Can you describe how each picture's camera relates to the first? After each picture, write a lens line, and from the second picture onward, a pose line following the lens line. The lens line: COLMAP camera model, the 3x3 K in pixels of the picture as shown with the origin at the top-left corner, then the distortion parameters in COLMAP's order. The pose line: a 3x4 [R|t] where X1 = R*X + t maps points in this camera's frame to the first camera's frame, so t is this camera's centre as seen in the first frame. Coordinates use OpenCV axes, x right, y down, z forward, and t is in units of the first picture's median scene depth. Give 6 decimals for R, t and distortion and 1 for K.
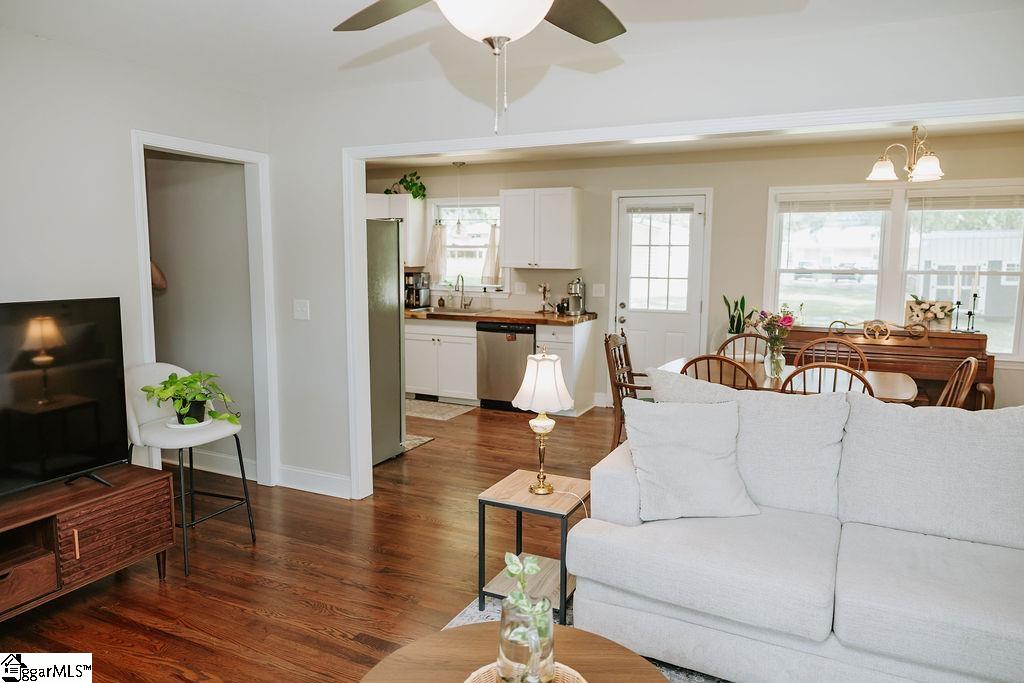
lens RADIAL K [[685.0, 0, 509.0], [0, 685.0, 337.7], [0, 0, 1]] dist [-0.004433, -0.001587]
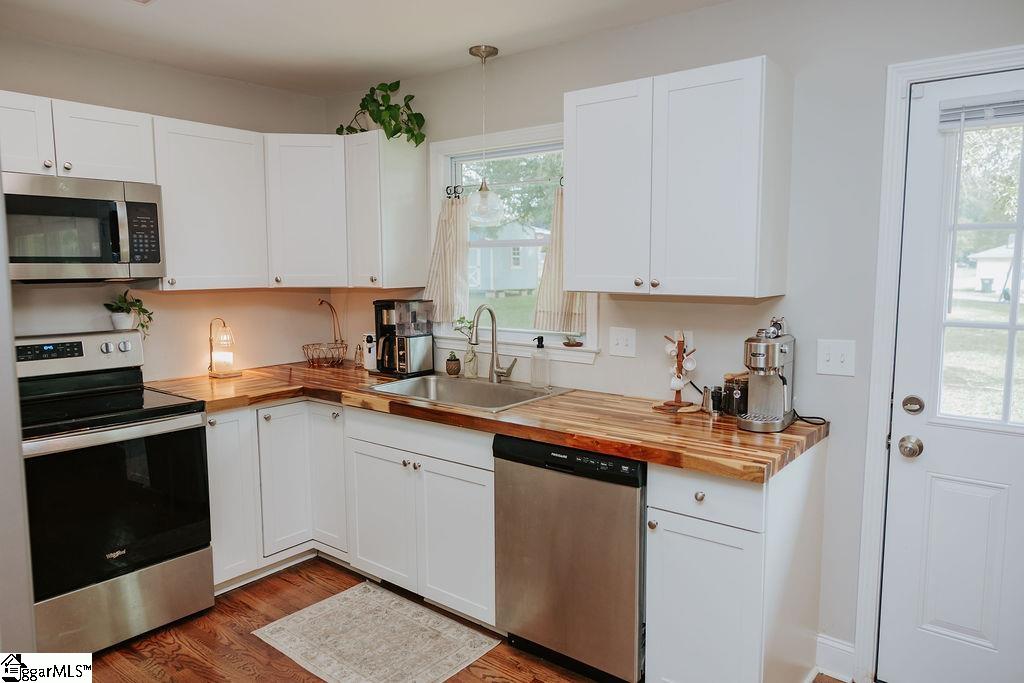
lens RADIAL K [[685.0, 0, 509.0], [0, 685.0, 337.7], [0, 0, 1]] dist [-0.004433, -0.001587]
pose [[0.973963, 0.015188, -0.226197, 0.043062], [-0.018656, 0.999739, -0.013202, -0.066400], [0.225937, 0.017078, 0.973992, 0.575347]]
